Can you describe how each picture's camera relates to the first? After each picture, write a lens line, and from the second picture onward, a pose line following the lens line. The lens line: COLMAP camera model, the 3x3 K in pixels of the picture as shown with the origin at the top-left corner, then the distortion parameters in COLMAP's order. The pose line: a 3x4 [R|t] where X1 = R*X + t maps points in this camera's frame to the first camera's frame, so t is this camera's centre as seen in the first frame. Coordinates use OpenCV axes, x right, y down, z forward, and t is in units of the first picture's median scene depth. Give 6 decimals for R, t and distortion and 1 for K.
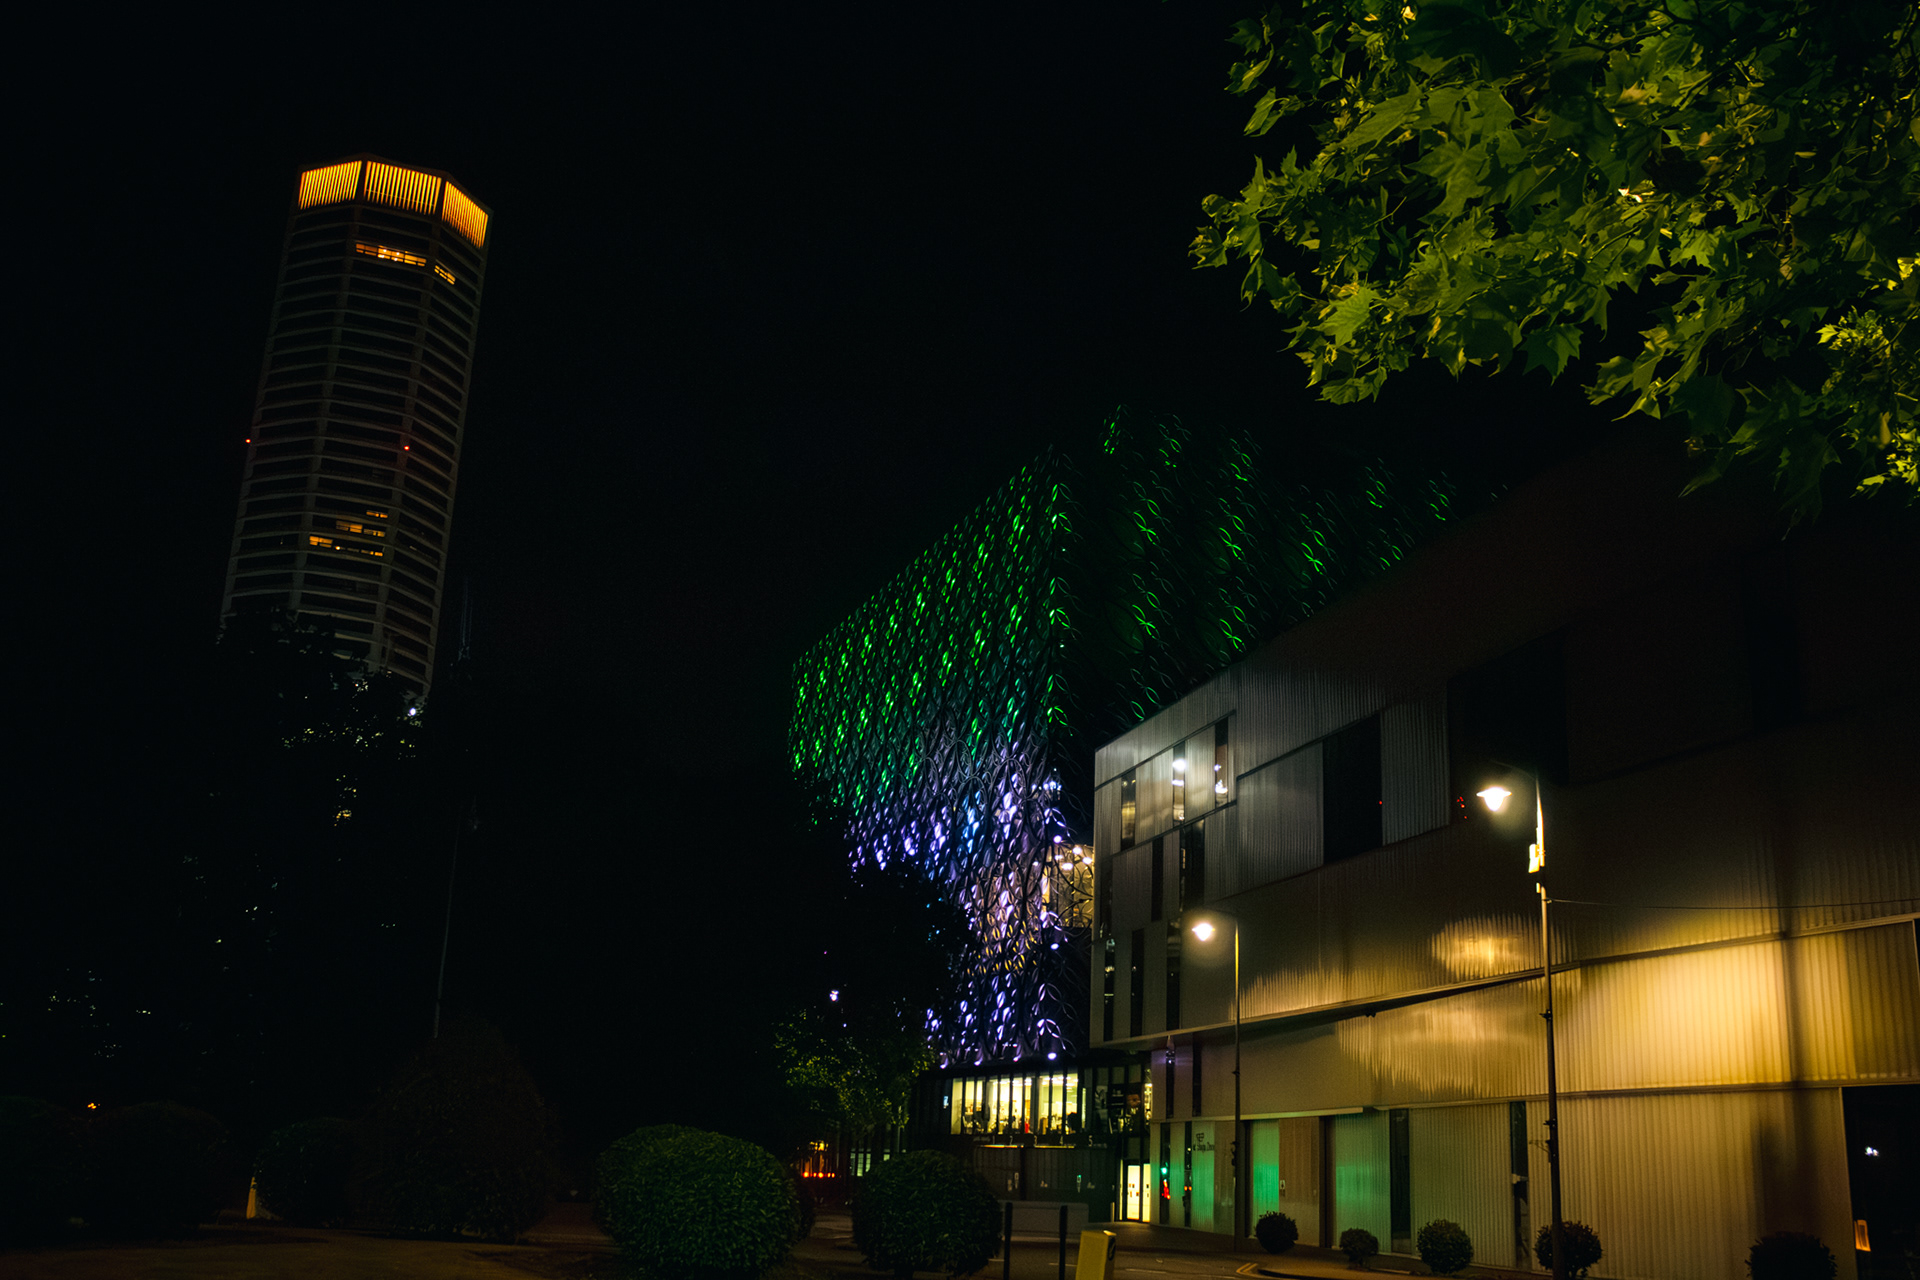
lens RADIAL K [[1946.2, 0, 928.9], [0, 1946.2, 603.2], [0, 0, 1]] dist [-0.106900, 0.000000]
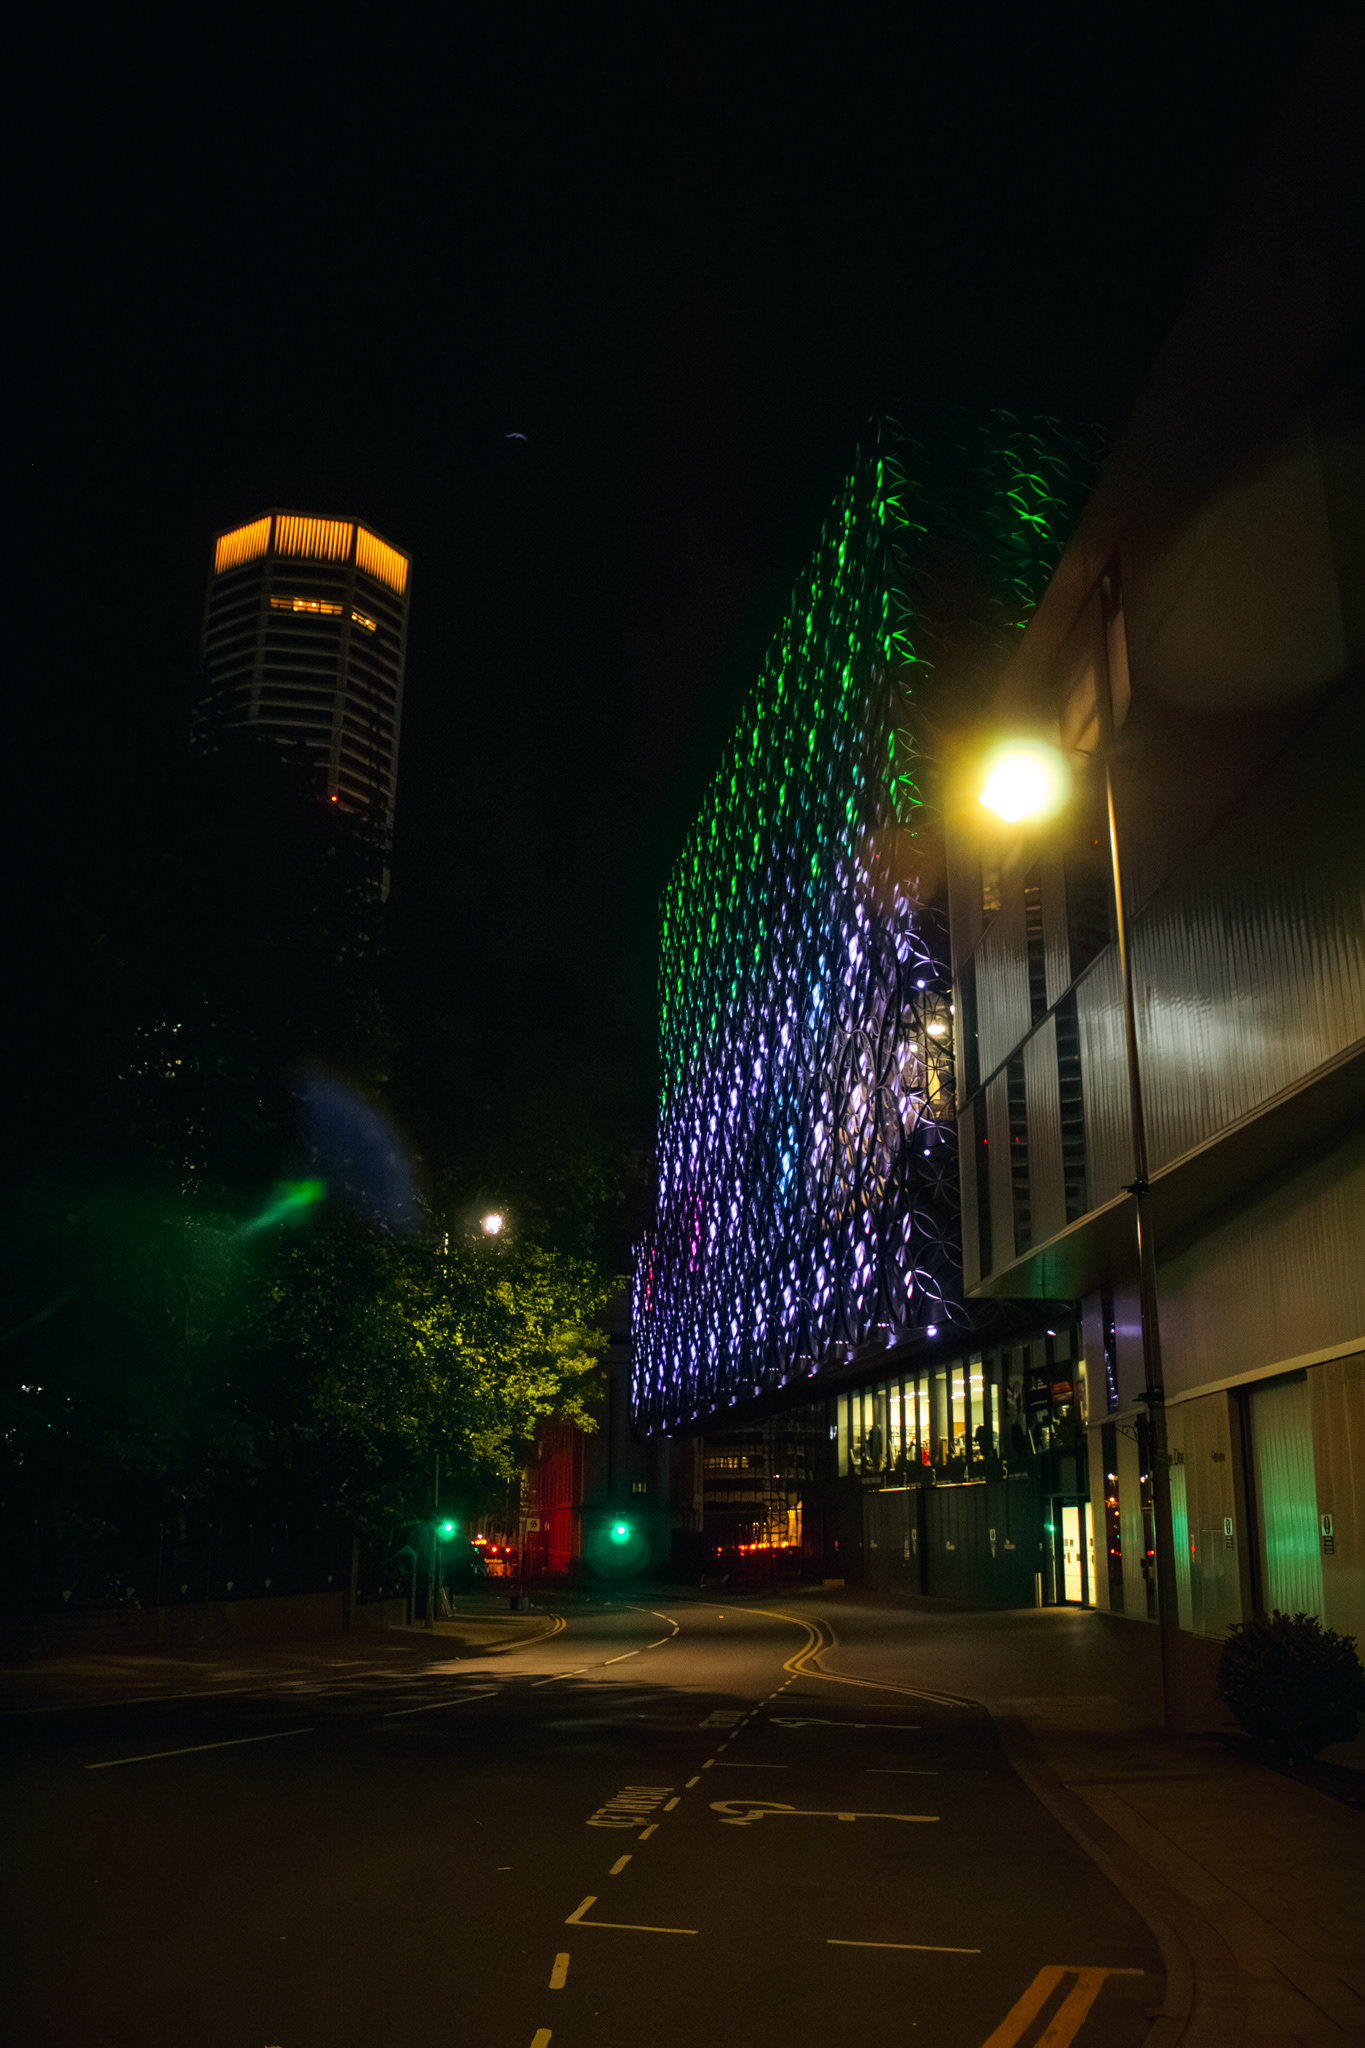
lens RADIAL K [[1697.8, 0, 677.4], [0, 1697.8, 1021.2], [0, 0, 1]] dist [-0.127584, 0.022712]
pose [[0.978423, -0.089887, -0.186036, 0.087958], [0.086767, 0.995918, -0.024862, 0.137181], [0.187511, 0.008184, 0.982228, 0.447130]]
